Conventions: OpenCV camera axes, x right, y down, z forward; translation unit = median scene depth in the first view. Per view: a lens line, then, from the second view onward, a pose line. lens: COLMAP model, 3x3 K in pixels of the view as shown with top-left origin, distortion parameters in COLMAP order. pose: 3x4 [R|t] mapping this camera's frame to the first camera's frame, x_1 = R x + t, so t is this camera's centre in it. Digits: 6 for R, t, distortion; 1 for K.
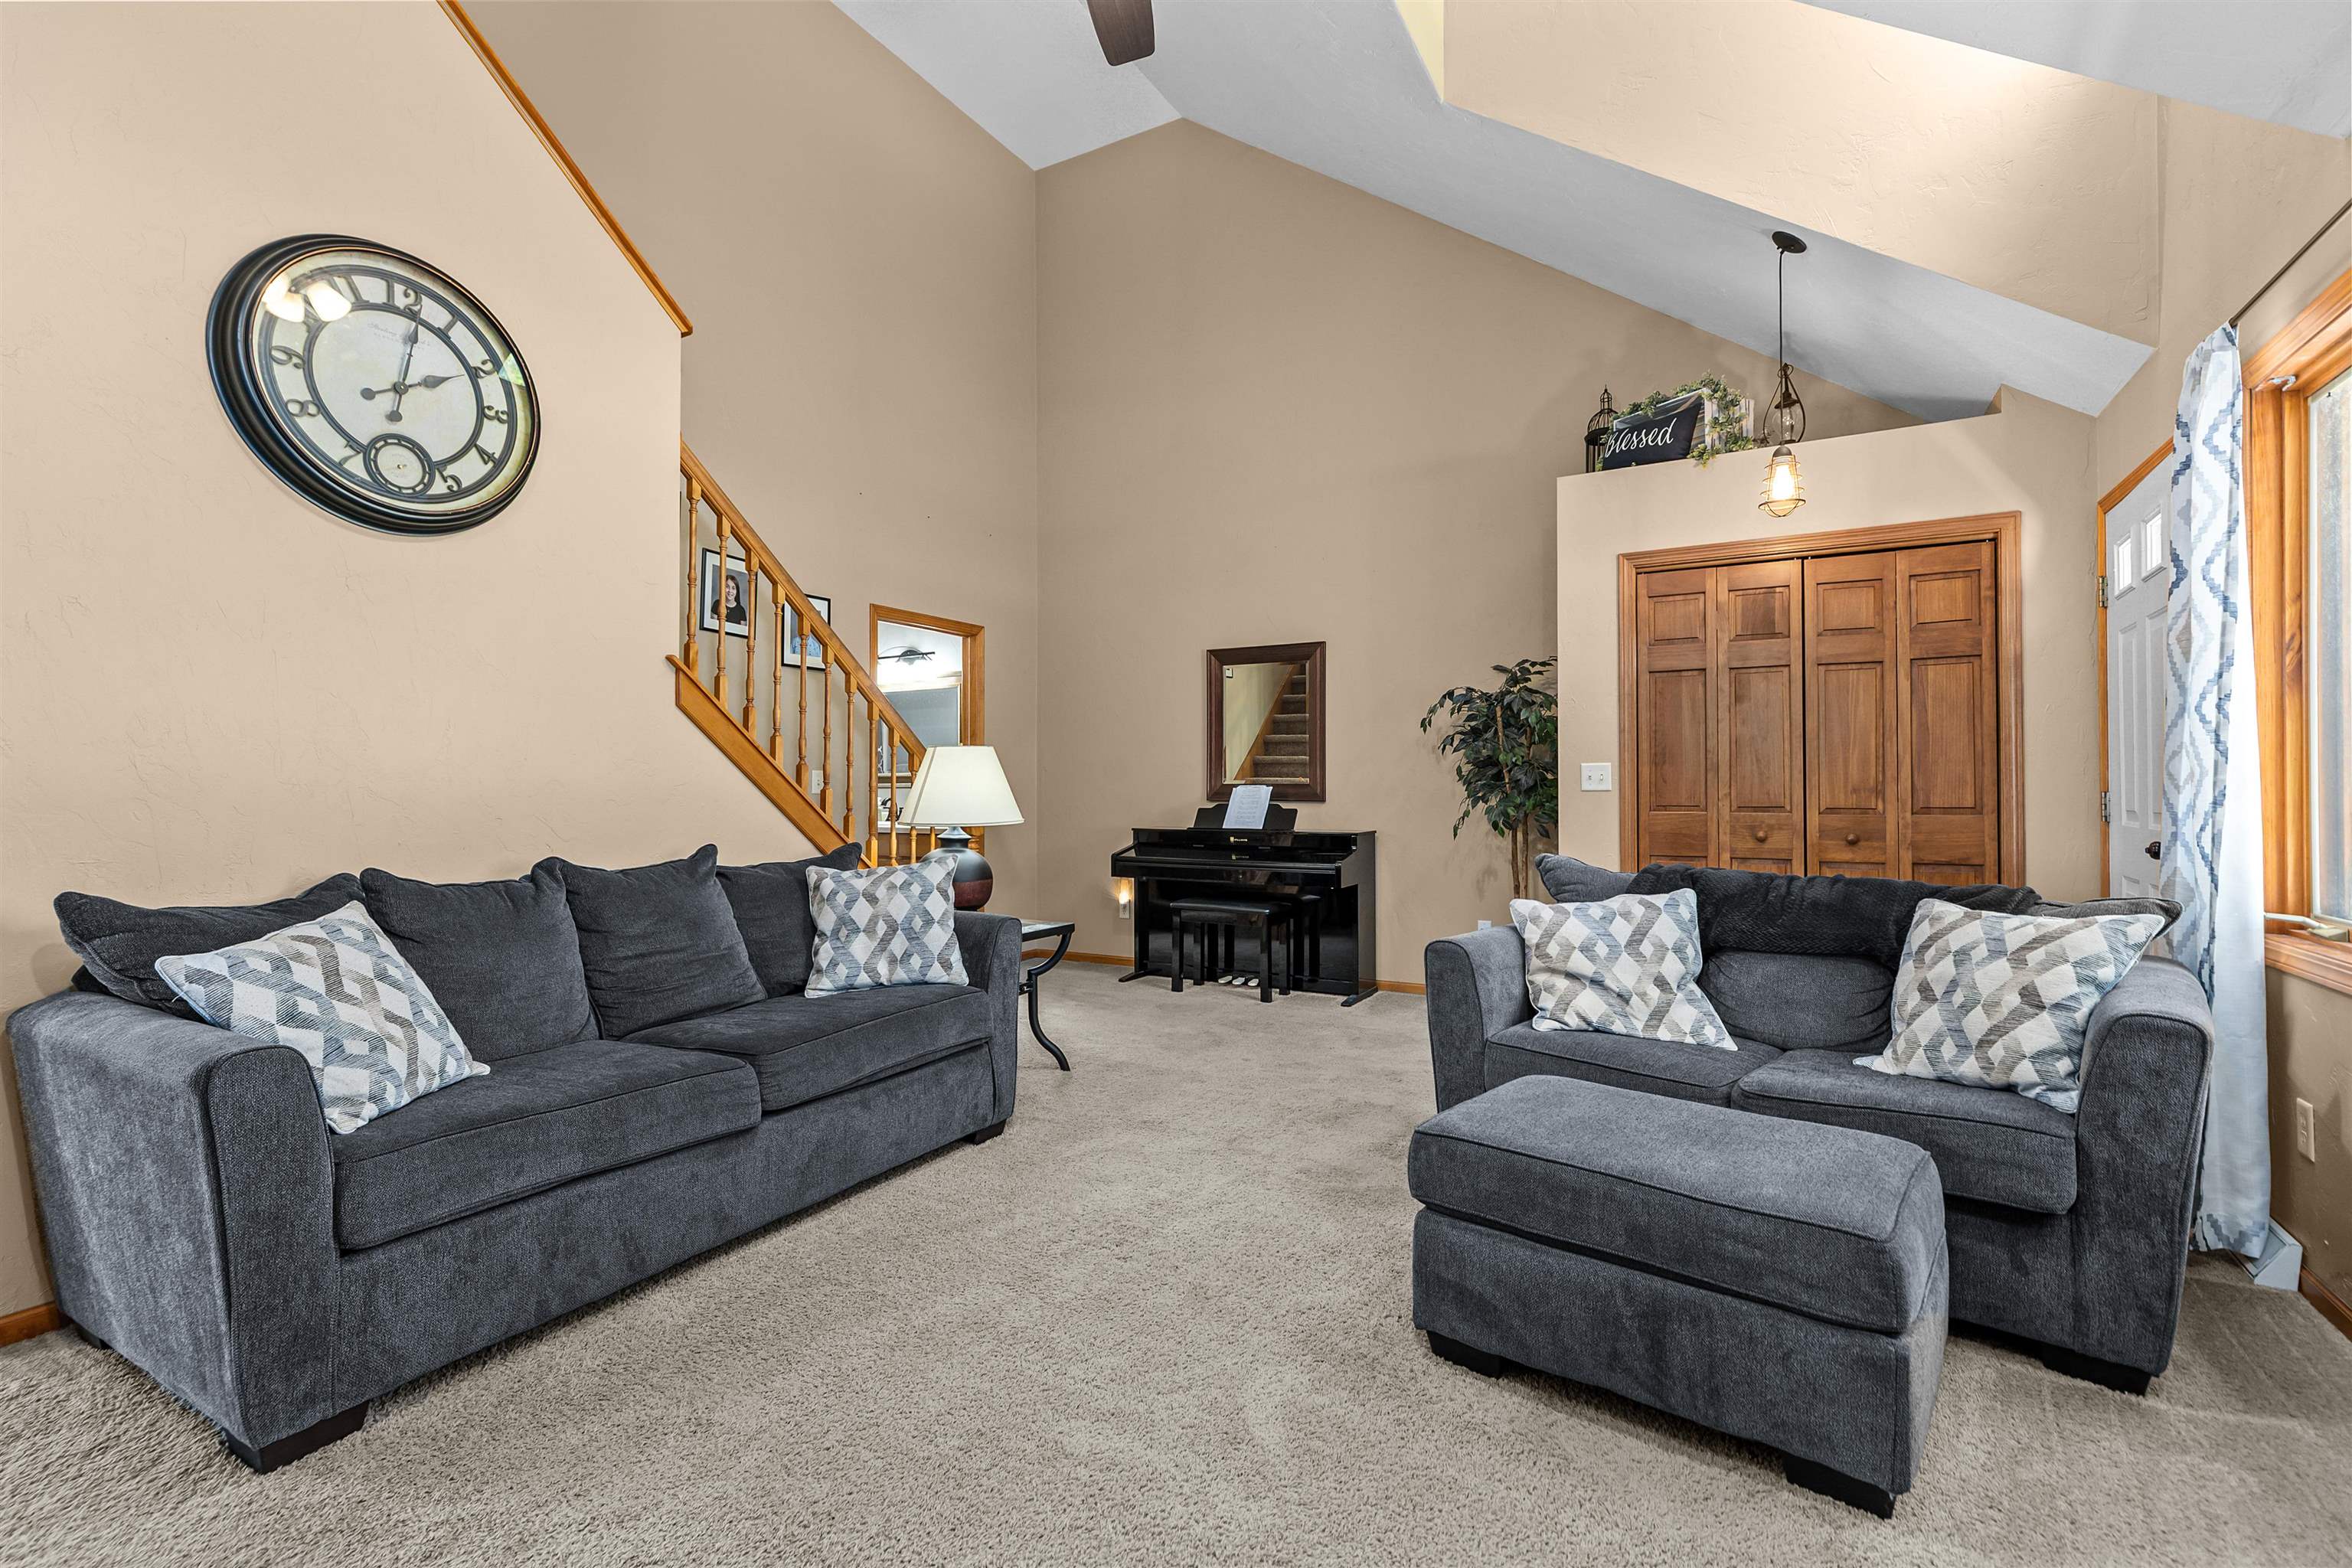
lens RADIAL K [[1061.3, 0, 1163.0], [0, 1061.3, 780.1], [0, 0, 1]] dist [0.007580, -0.002248]
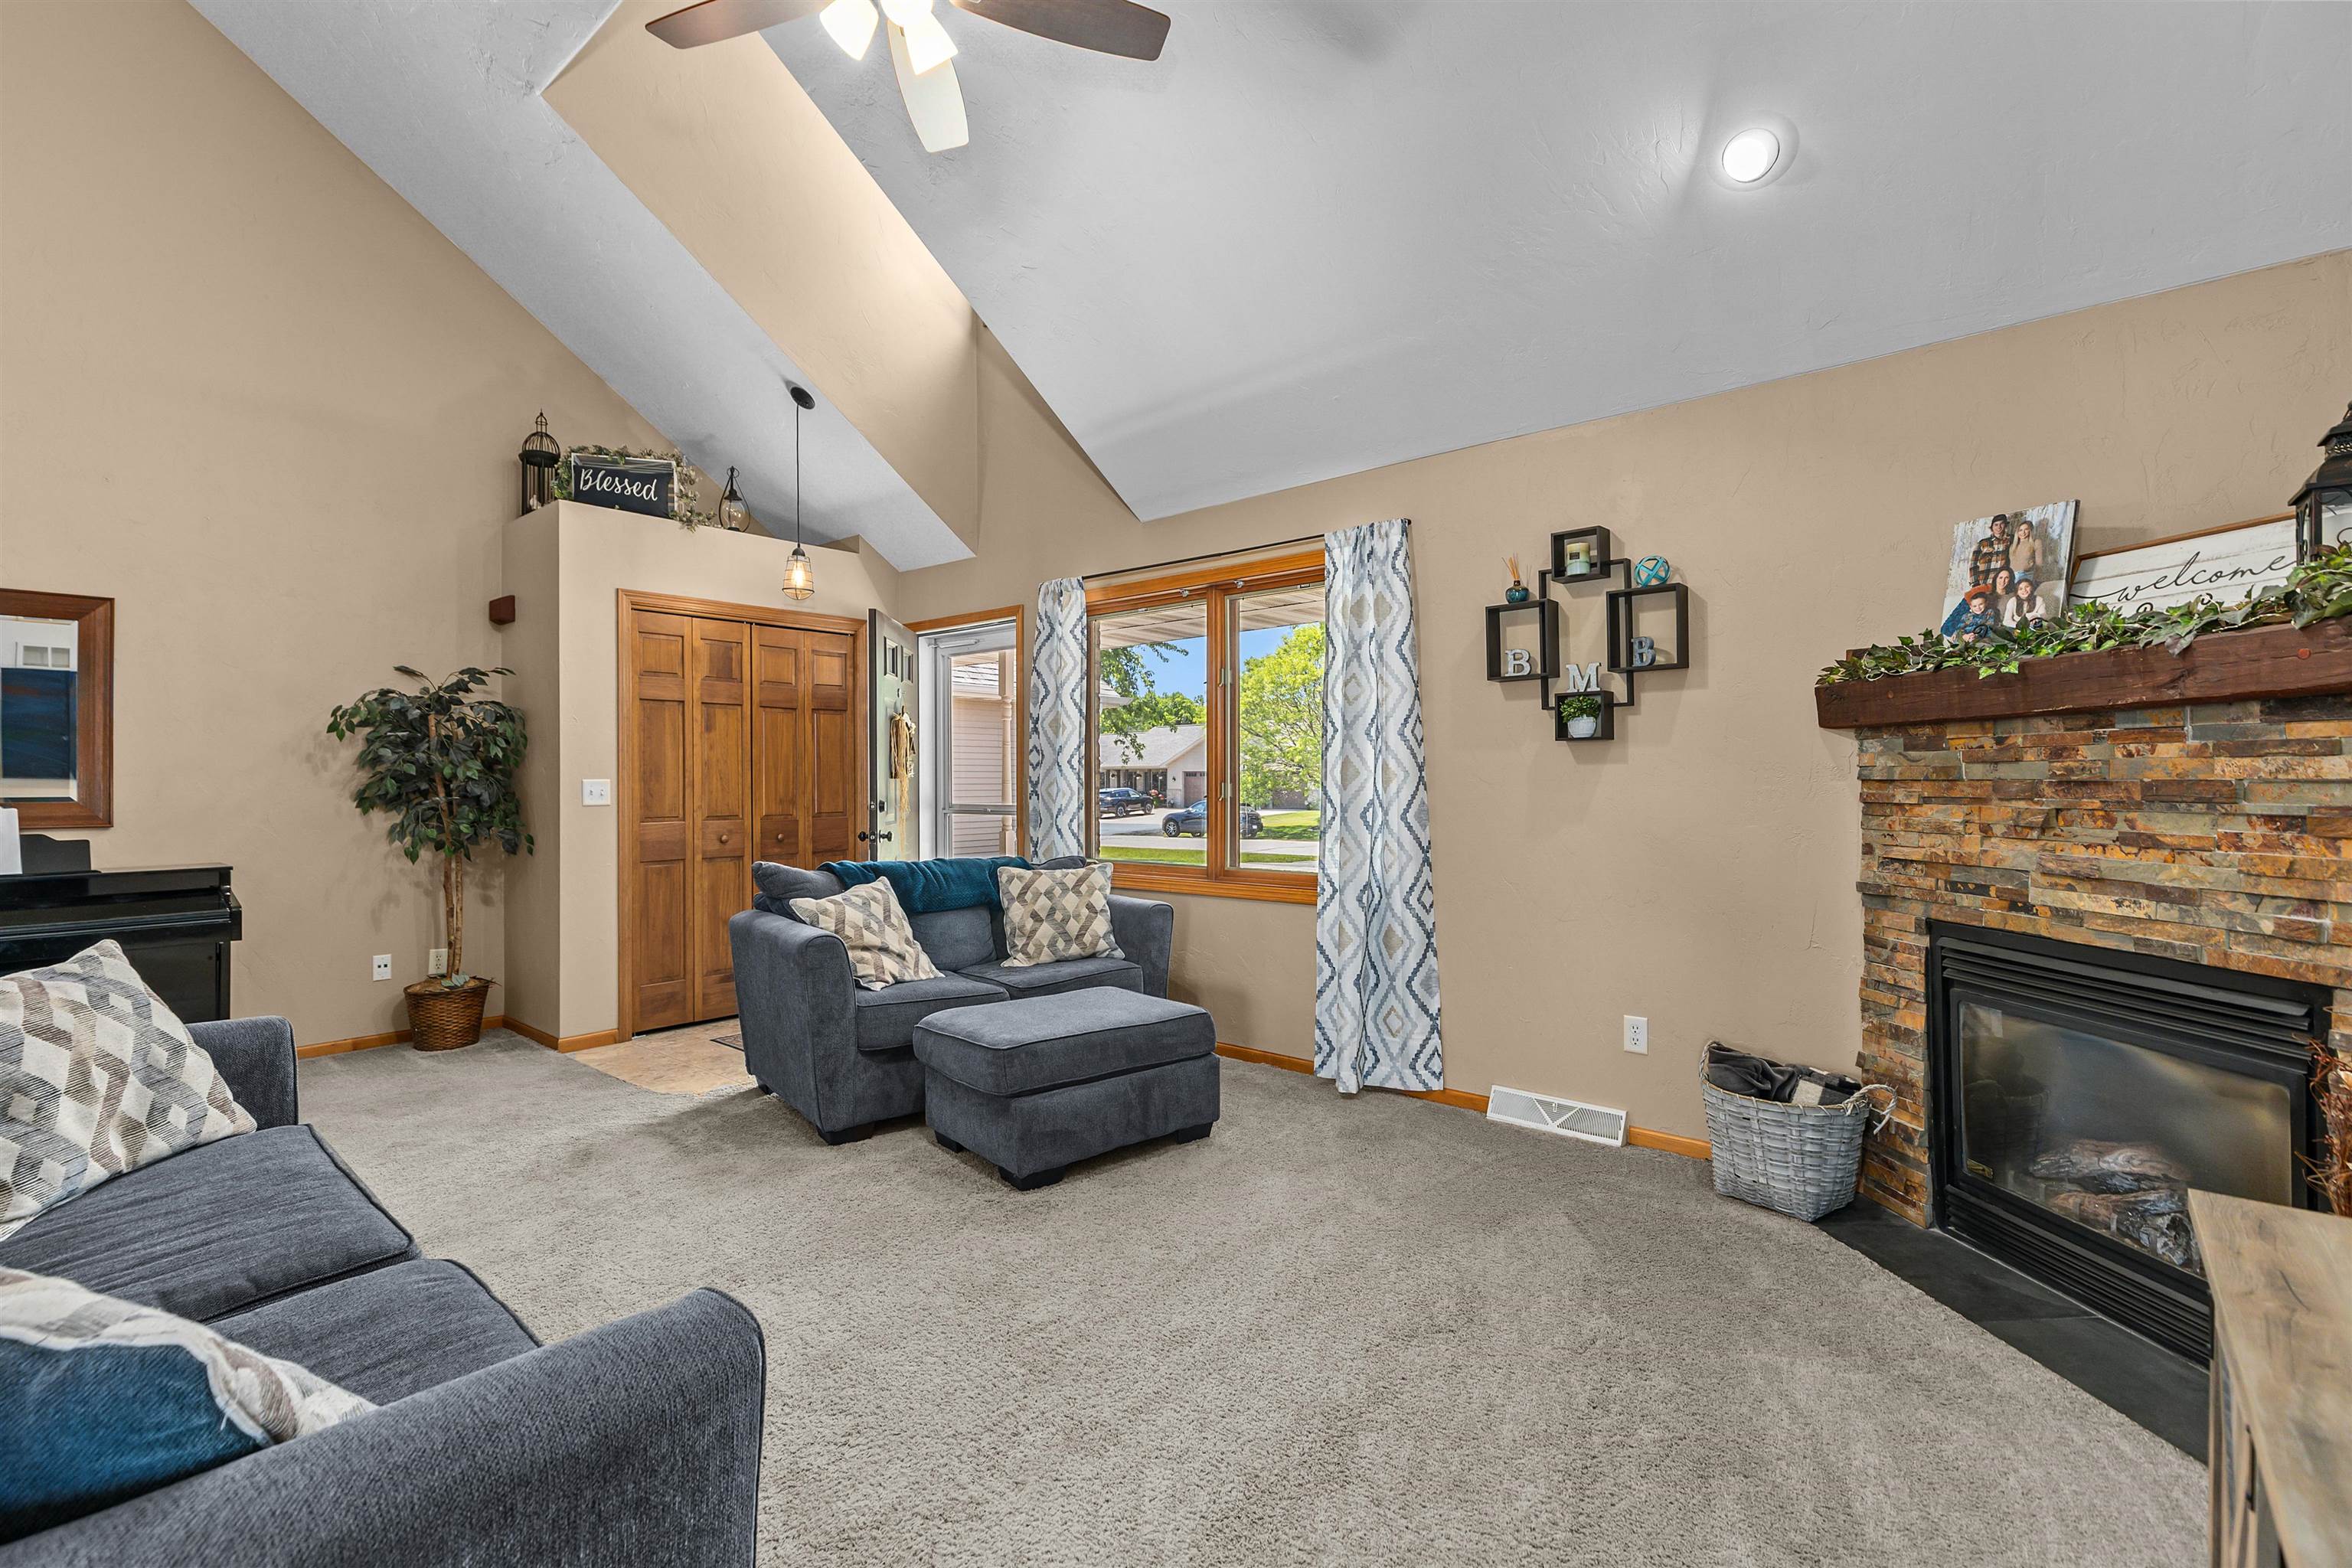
lens RADIAL K [[1061.3, 0, 1167.9], [0, 1061.3, 776.5], [0, 0, 1]] dist [0.007580, -0.002248]
pose [[0.176767, 0.004721, 0.984241, -0.597701], [-0.004473, 0.999982, -0.003993, -0.019167], [-0.984243, -0.003697, 0.176785, 0.274345]]
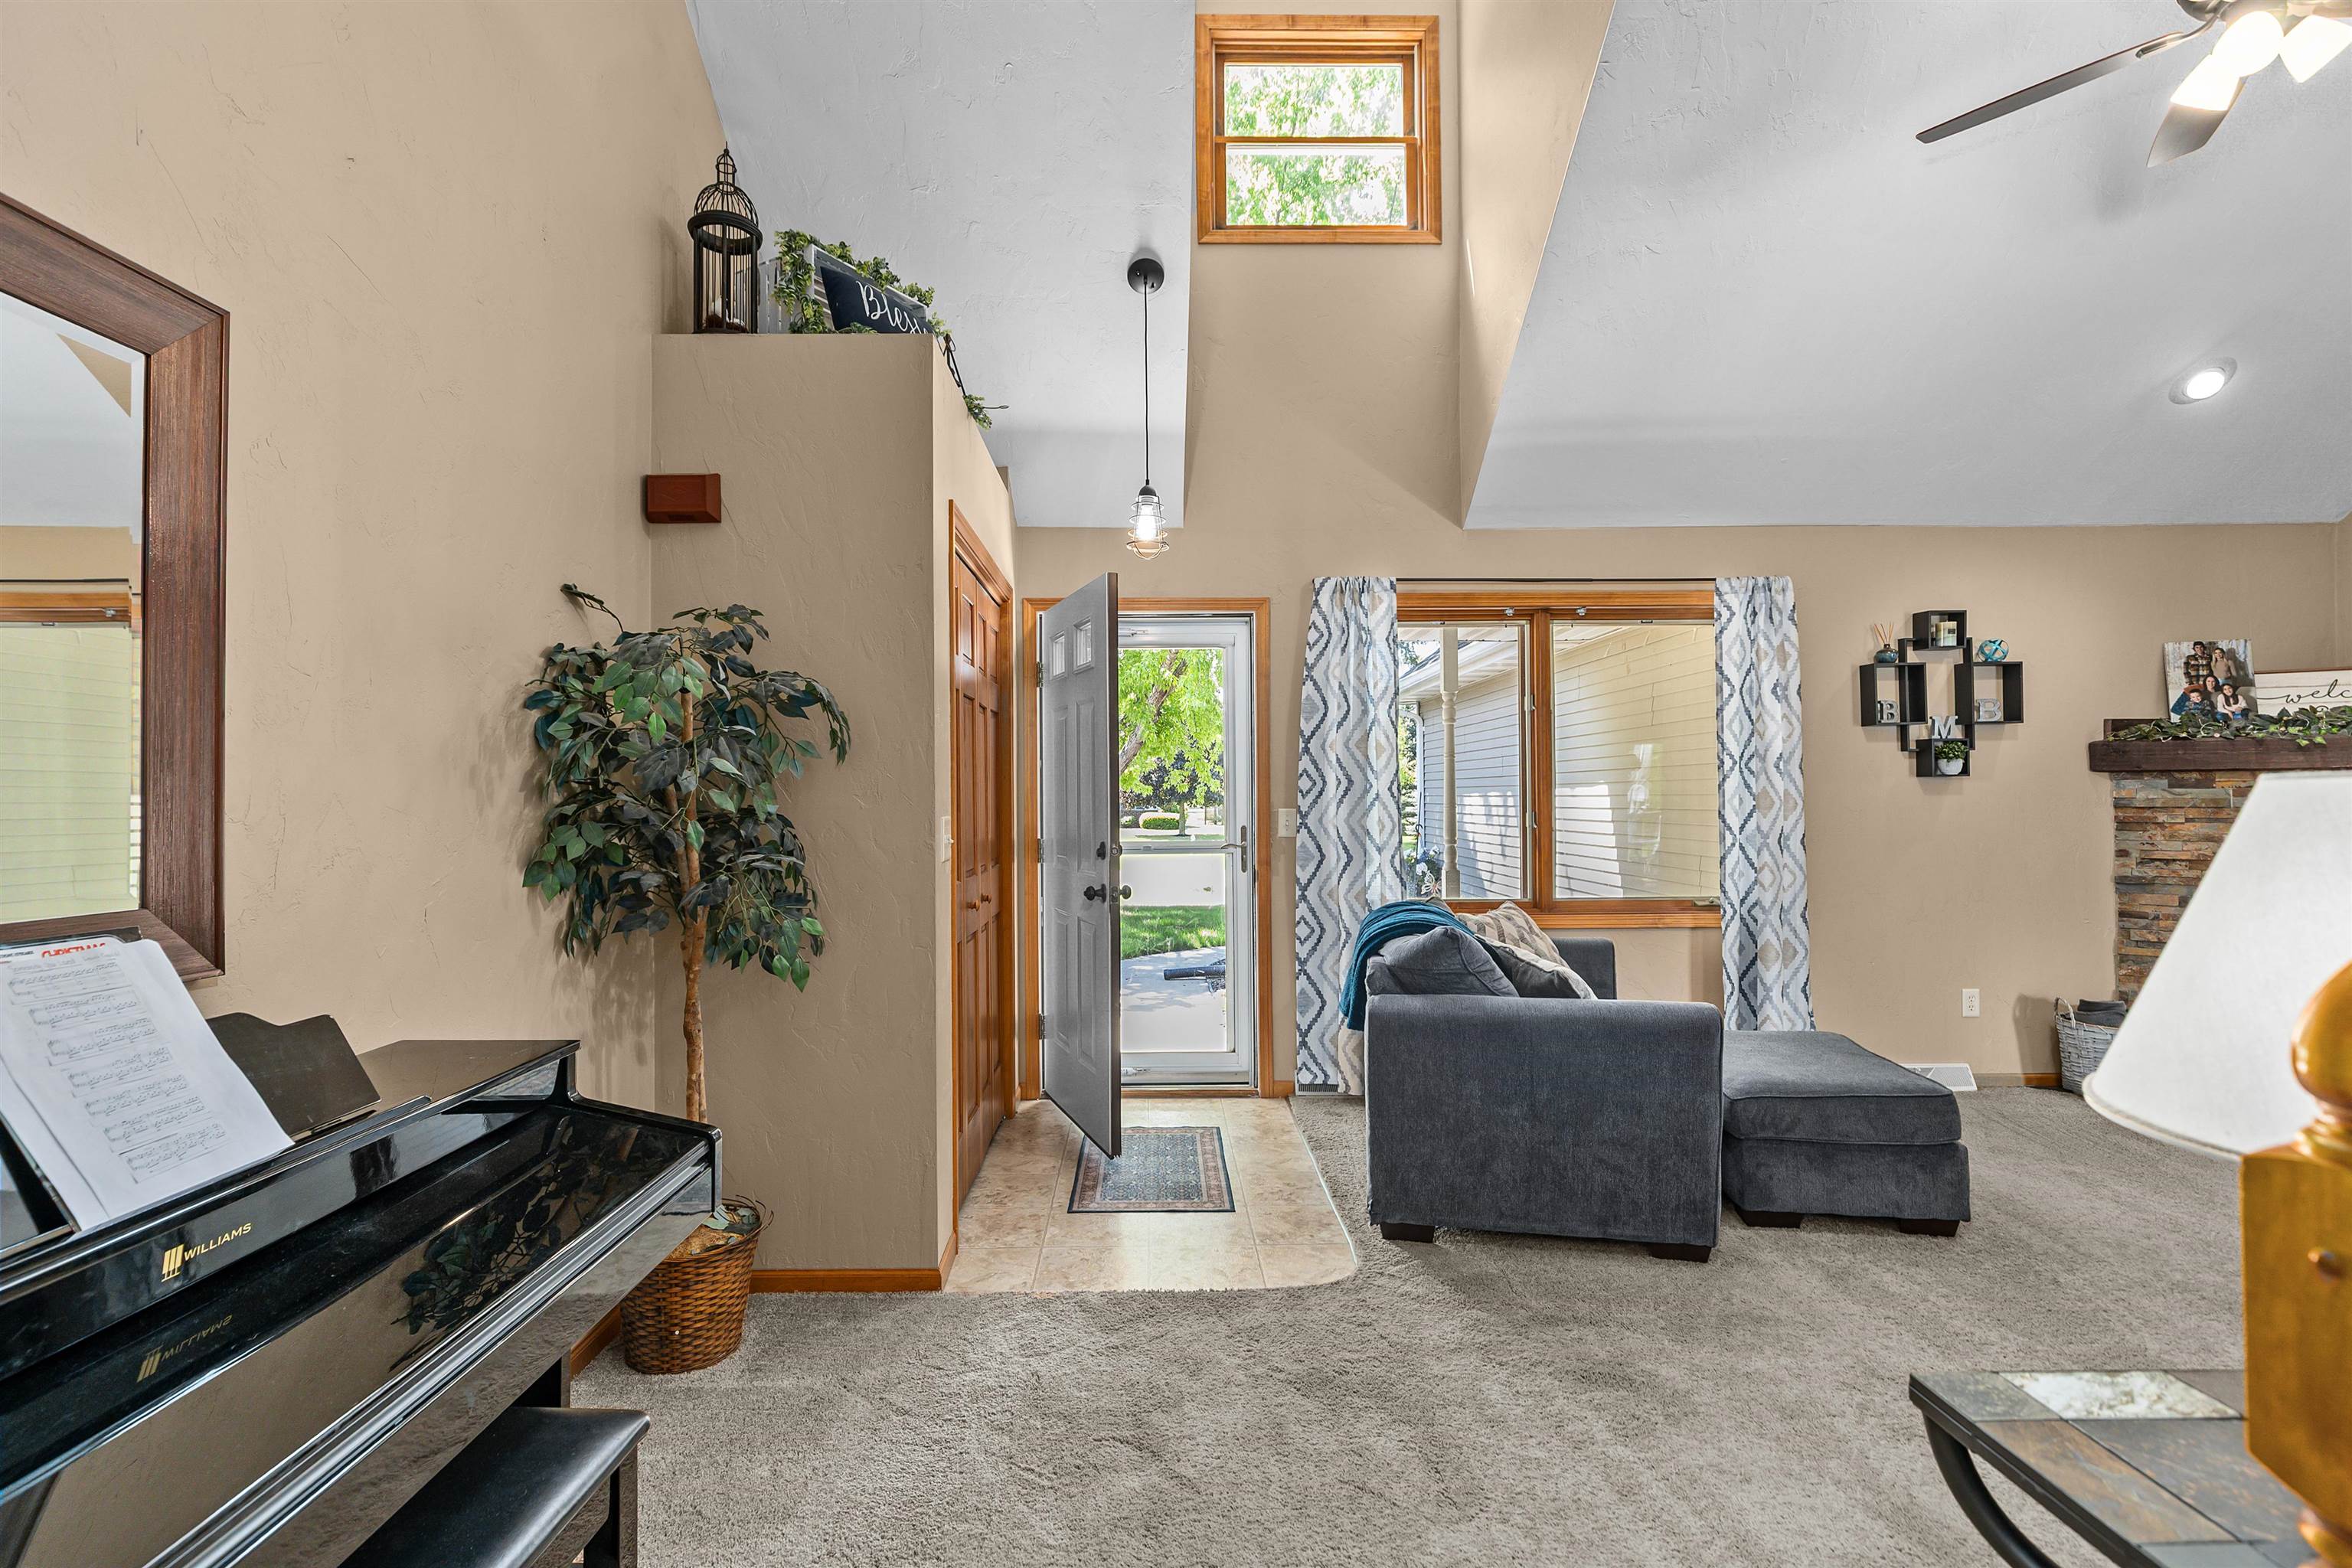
lens RADIAL K [[1114.3, 0, 1165.9], [0, 1114.3, 786.0], [0, 0, 1]] dist [-0.004237, 0.001371]
pose [[-0.524103, 0.014096, 0.851538, -0.253368], [0.000867, 0.999871, -0.016018, -0.025865], [-0.851654, -0.007657, -0.524048, 1.350408]]
